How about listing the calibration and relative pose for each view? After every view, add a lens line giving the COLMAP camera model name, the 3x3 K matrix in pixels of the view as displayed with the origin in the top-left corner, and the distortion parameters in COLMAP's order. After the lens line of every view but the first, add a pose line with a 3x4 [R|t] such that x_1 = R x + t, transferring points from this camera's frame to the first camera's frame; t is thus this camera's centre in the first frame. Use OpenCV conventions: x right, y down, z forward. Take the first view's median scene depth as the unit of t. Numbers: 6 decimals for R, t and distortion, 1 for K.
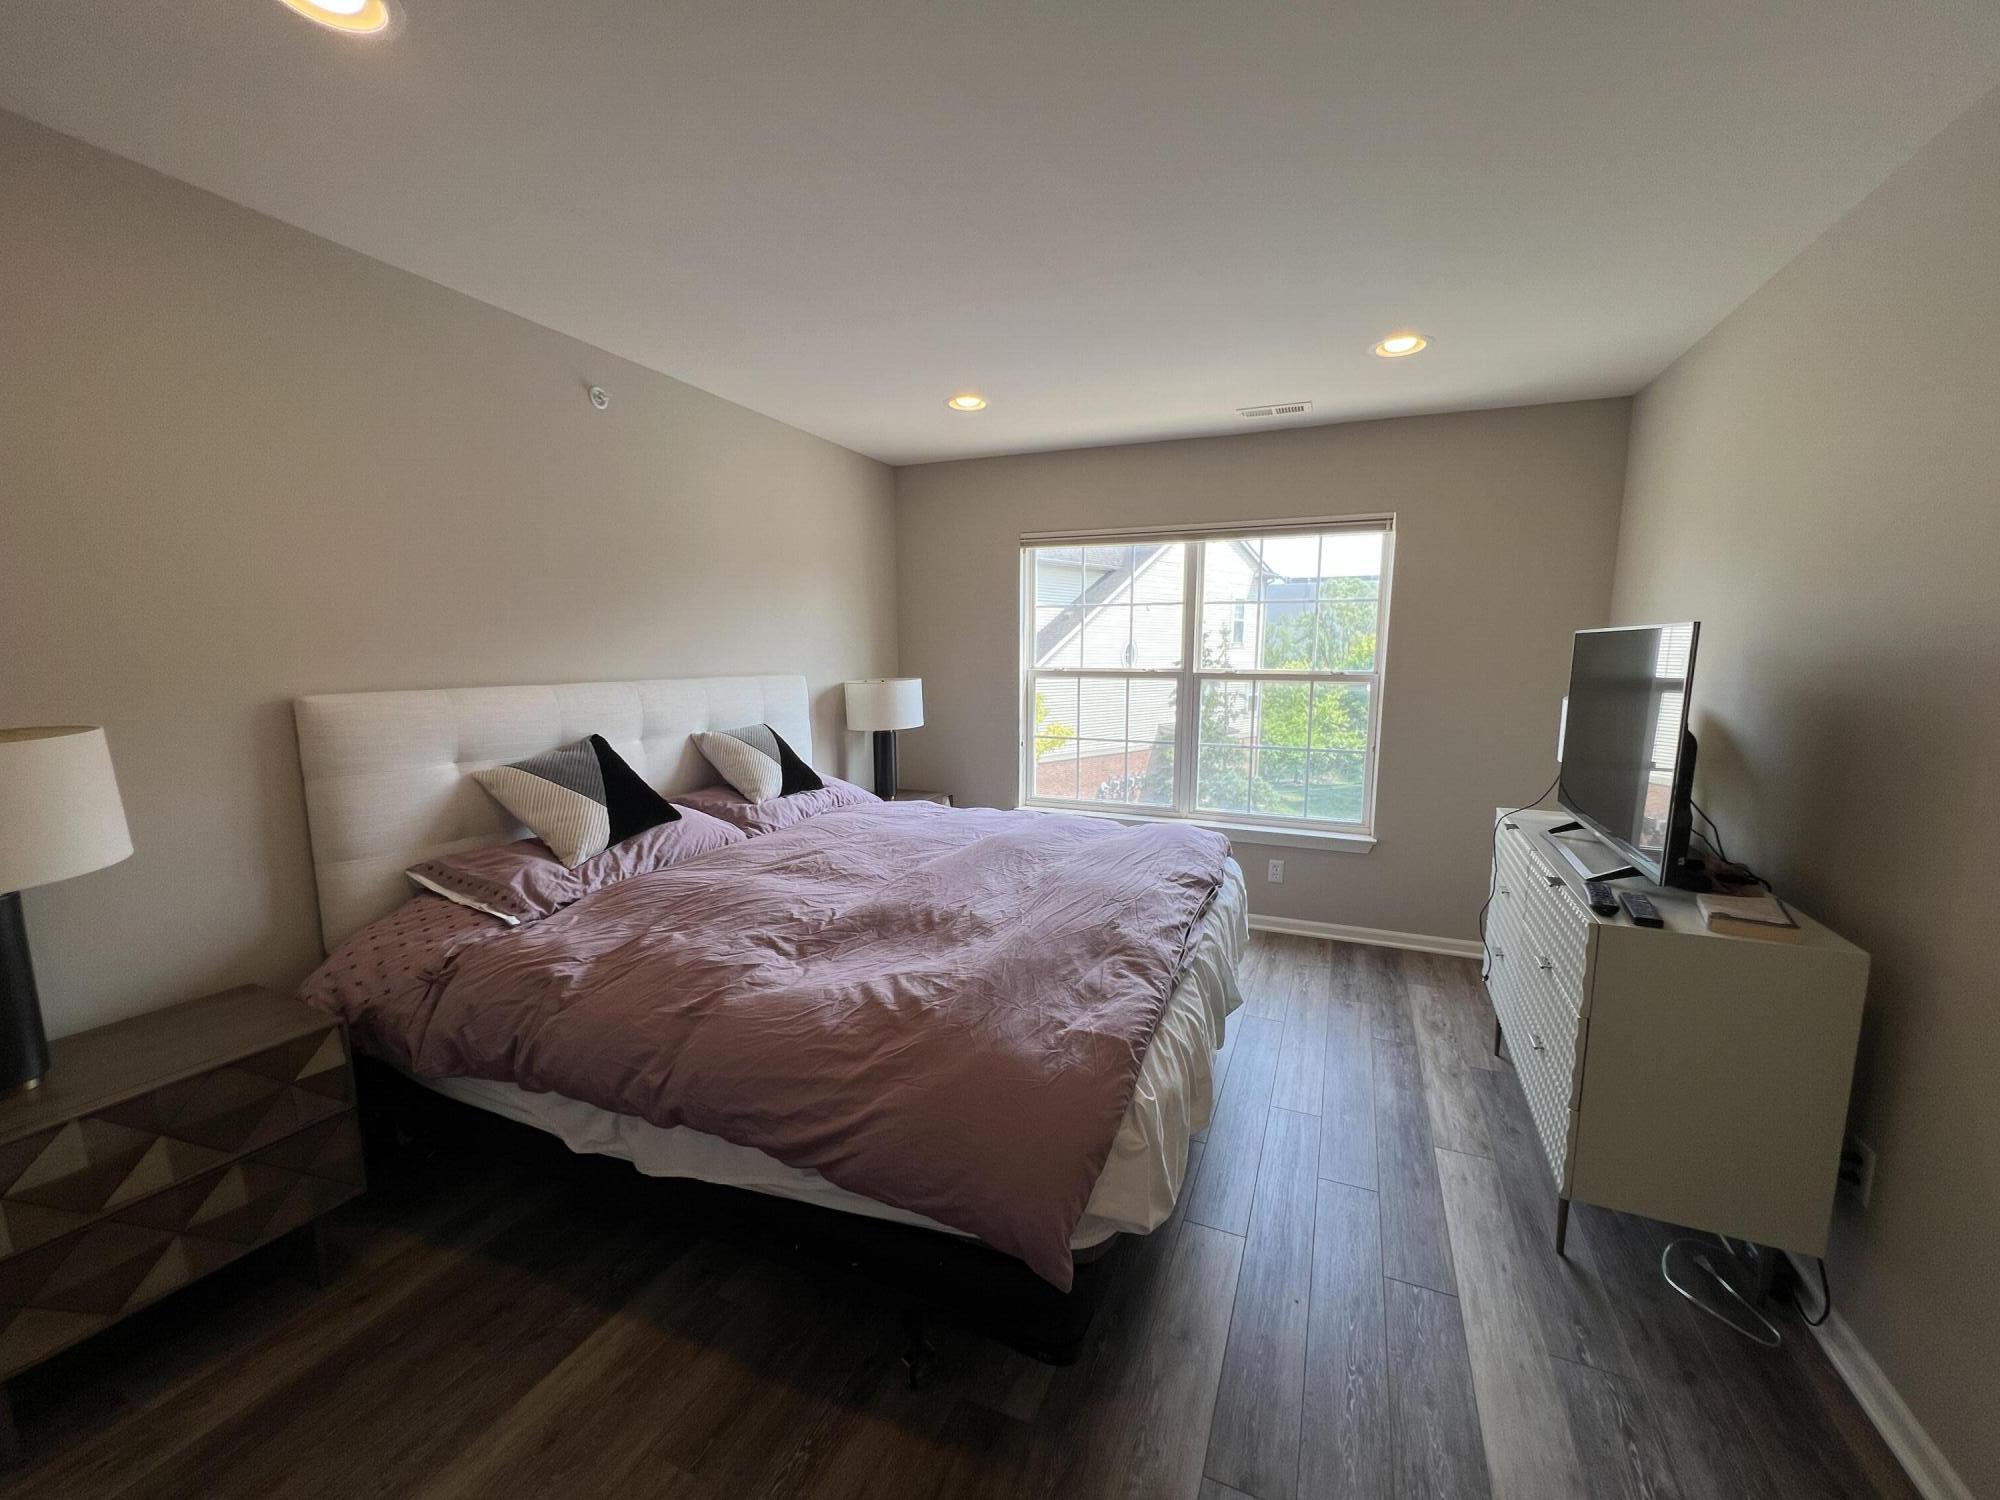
lens RADIAL K [[802.5, 0, 1004.6], [0, 802.5, 756.2], [0, 0, 1]] dist [-0.001736, 0.000910]
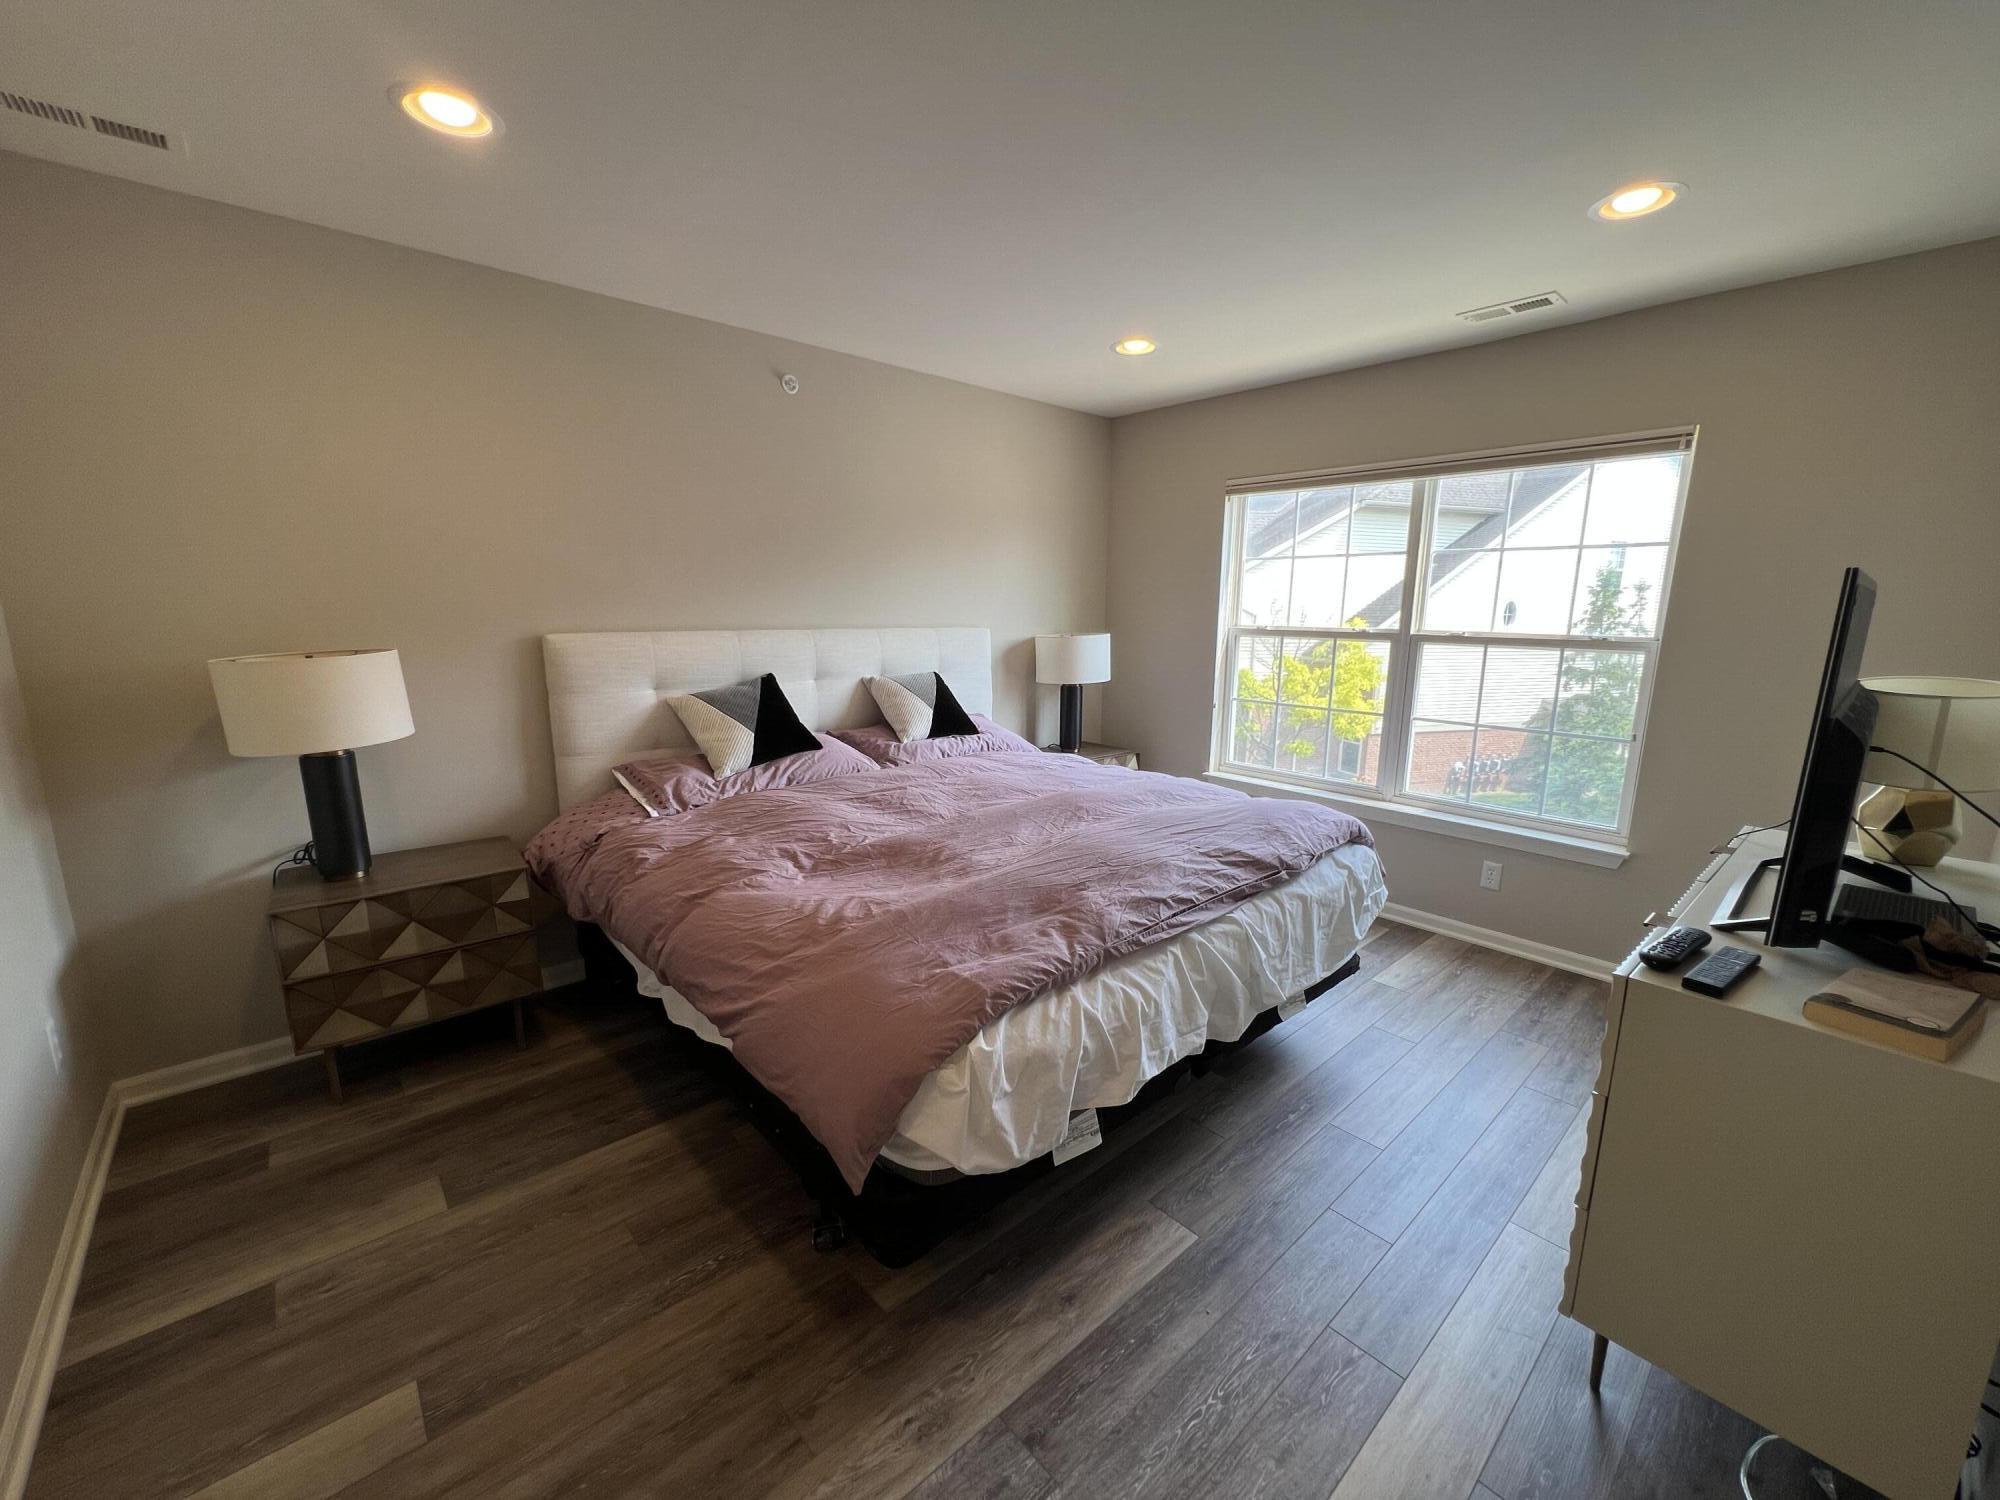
lens RADIAL K [[802.5, 0, 1004.6], [0, 802.5, 756.2], [0, 0, 1]] dist [-0.001736, 0.000910]
pose [[0.907516, 0.085346, -0.411255, 0.393361], [-0.063239, 0.995741, 0.067094, -0.007885], [0.415229, -0.034882, 0.909048, 0.065287]]
